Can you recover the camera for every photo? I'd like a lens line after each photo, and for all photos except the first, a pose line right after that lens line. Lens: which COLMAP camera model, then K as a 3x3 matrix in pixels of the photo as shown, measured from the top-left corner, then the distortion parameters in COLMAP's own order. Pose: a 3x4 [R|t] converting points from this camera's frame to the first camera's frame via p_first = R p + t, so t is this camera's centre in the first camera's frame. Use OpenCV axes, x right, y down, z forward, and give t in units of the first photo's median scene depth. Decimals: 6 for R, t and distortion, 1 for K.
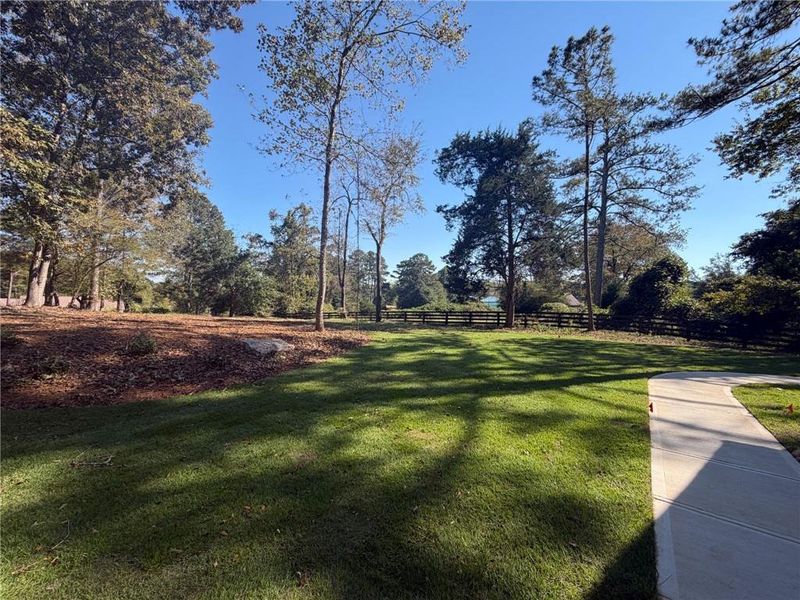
lens RADIAL K [[360.9, 0, 400.0], [0, 360.9, 300.0], [0, 0, 1]] dist [-0.000505, -0.000249]
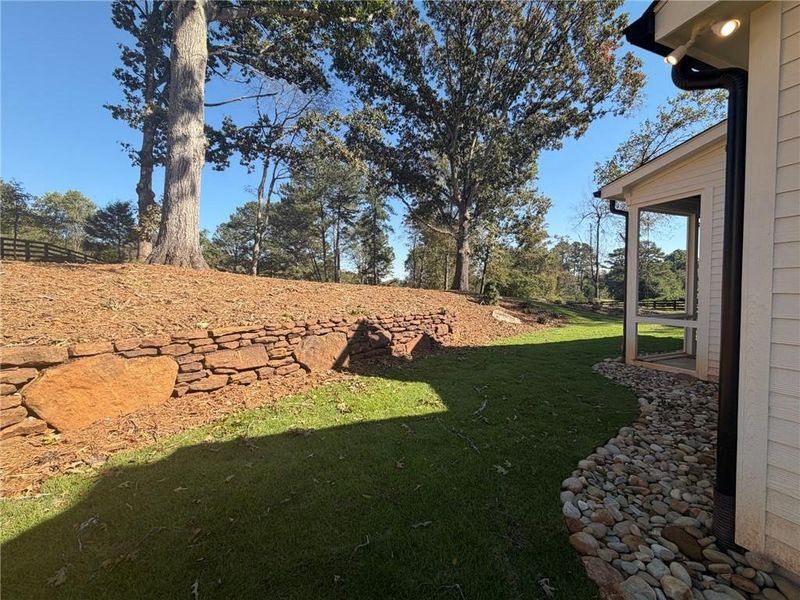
lens RADIAL K [[337.3, 0, 400.0], [0, 337.3, 300.0], [0, 0, 1]] dist [0.000129, -0.000110]
pose [[0.849587, -0.010011, -0.527354, -0.235159], [0.018886, 0.999756, 0.011446, 0.001076], [0.527110, -0.019684, 0.849569, -0.895793]]
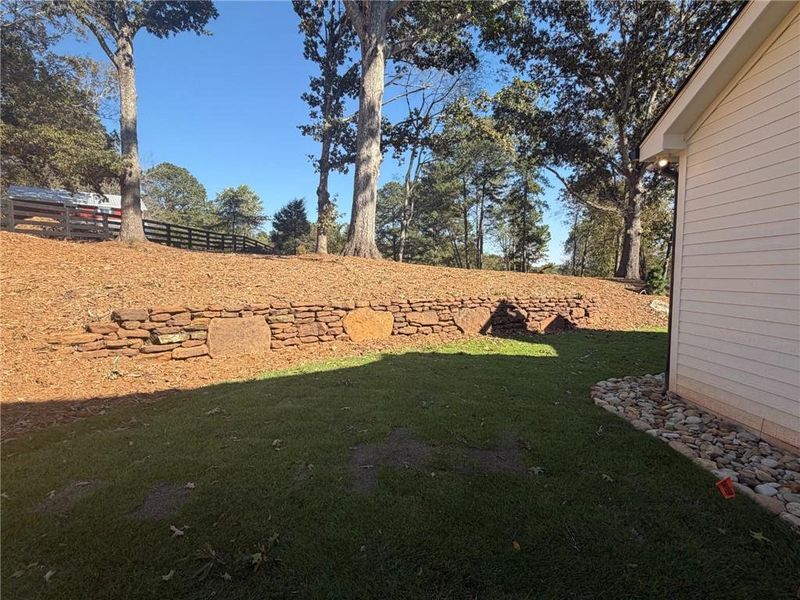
lens RADIAL K [[395.2, 0, 400.0], [0, 395.2, 300.0], [0, 0, 1]] dist [0.000821, -0.000270]
pose [[0.594013, 0.028526, -0.803950, -0.138036], [0.001774, 0.999322, 0.036769, 0.004997], [0.804454, -0.023267, 0.593560, -1.010602]]
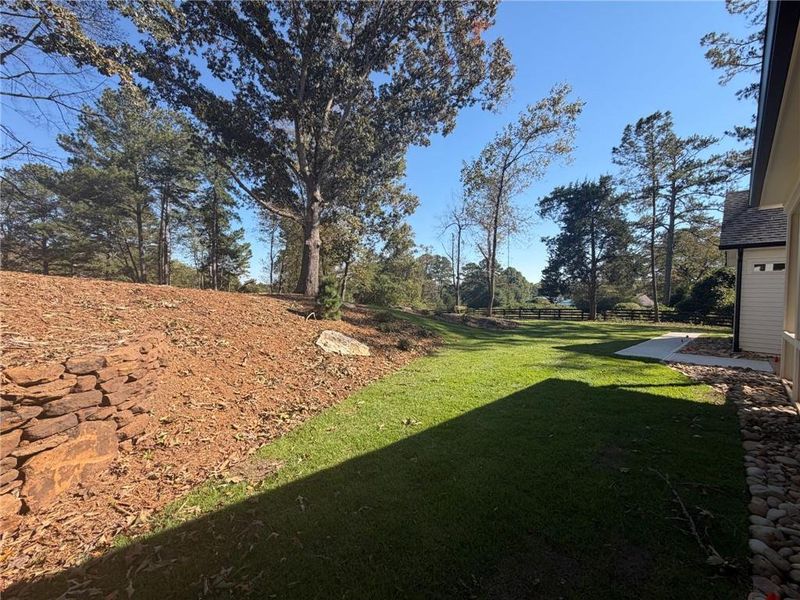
lens RADIAL K [[337.3, 0, 400.0], [0, 337.3, 300.0], [0, 0, 1]] dist [0.000129, -0.000110]
pose [[0.983272, 0.000750, -0.182140, -0.276766], [-0.000829, 1.000000, -0.000353, -0.000563], [0.182140, 0.000498, 0.983273, -0.605827]]
